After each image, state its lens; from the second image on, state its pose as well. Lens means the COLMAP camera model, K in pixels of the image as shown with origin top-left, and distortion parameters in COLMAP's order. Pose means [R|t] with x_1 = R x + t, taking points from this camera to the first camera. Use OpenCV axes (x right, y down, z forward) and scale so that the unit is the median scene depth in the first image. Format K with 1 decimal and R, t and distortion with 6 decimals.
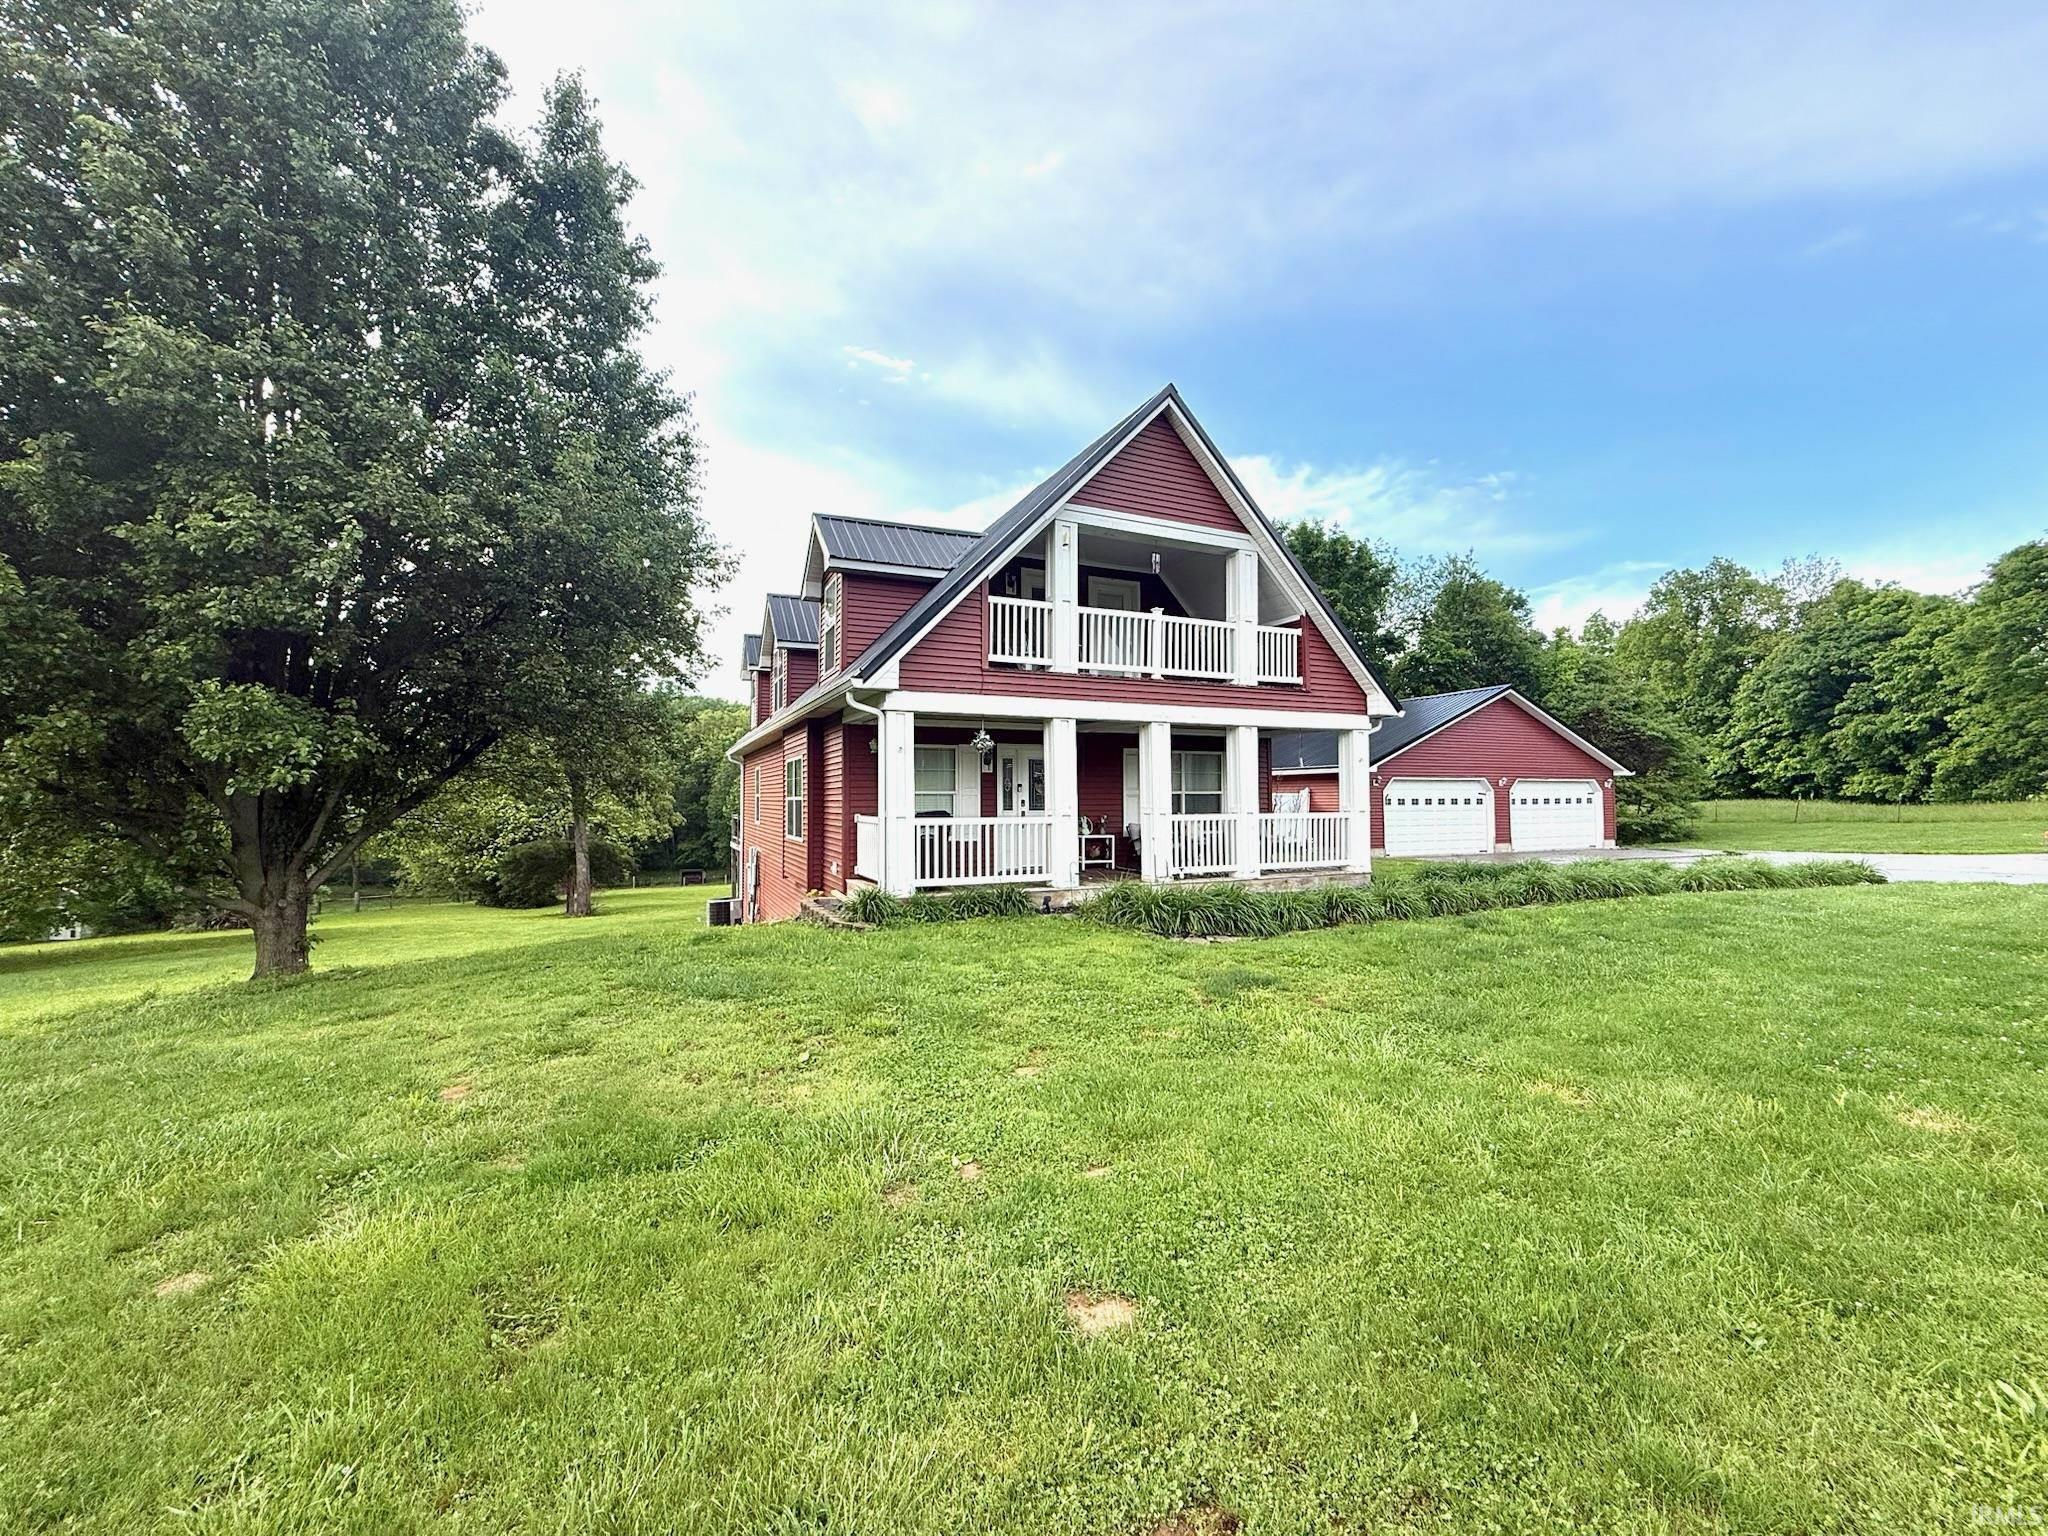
lens RADIAL K [[817.9, 0, 1024.3], [0, 817.9, 768.1], [0, 0, 1]] dist [-0.000491, -0.000040]
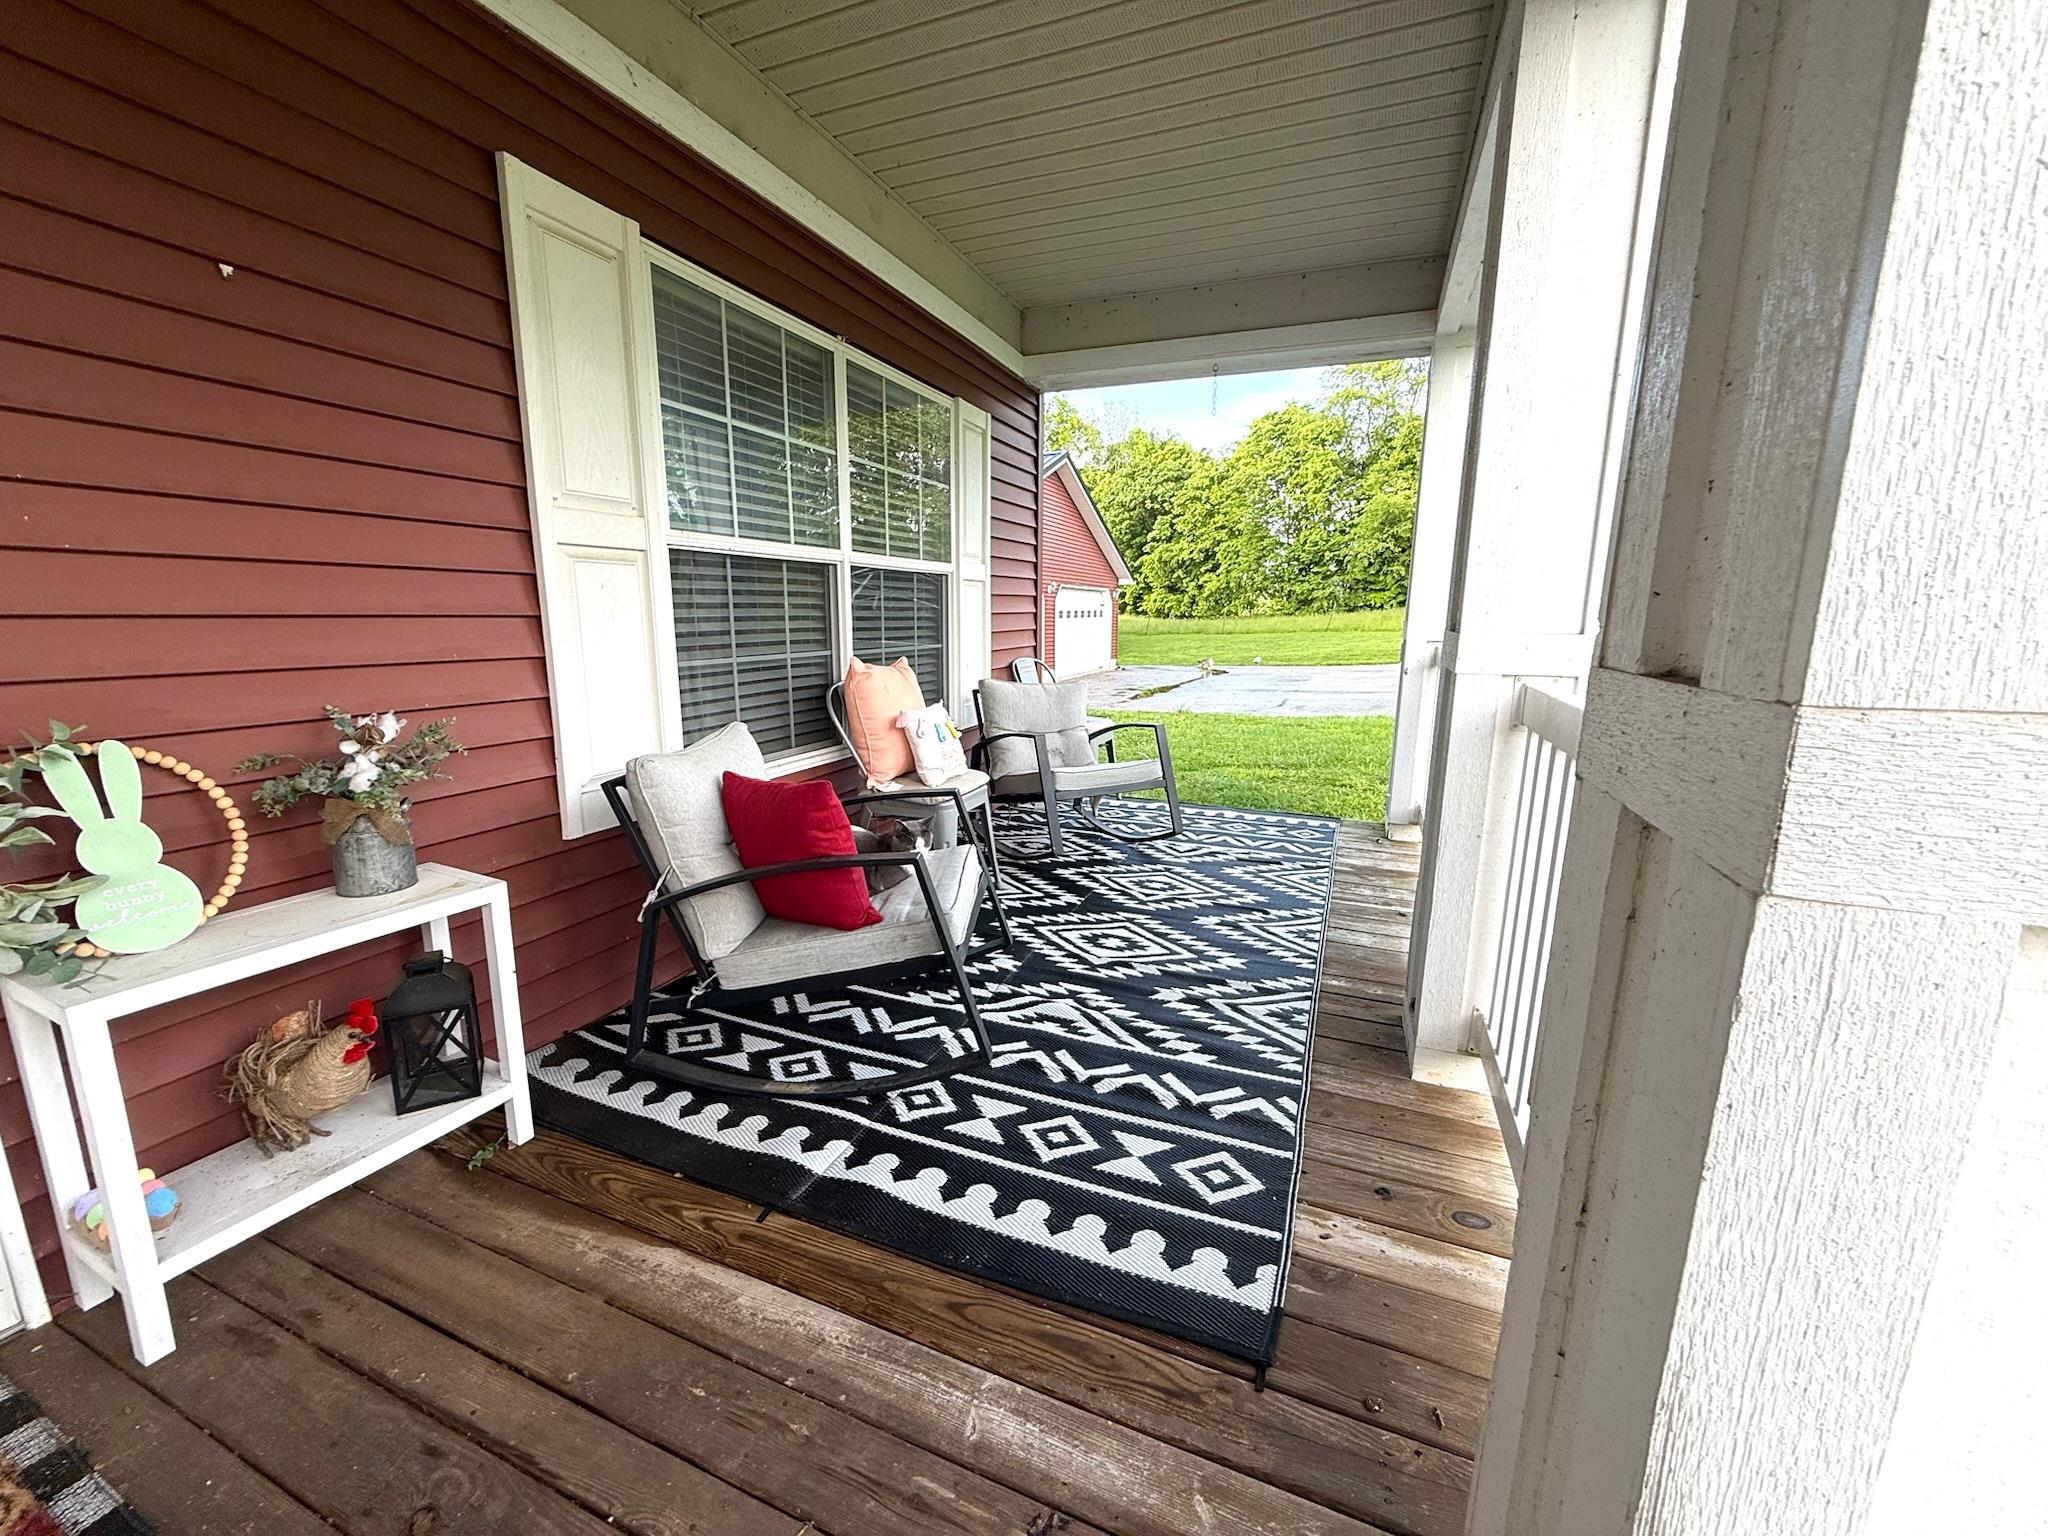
lens RADIAL K [[817.9, 0, 1017.3], [0, 817.9, 771.8], [0, 0, 1]] dist [-0.000491, -0.000040]
pose [[0.745484, -0.121051, 0.655439, 0.021576], [-0.032770, 0.975524, 0.217438, 0.009422], [-0.665717, -0.183576, 0.723270, 0.208791]]
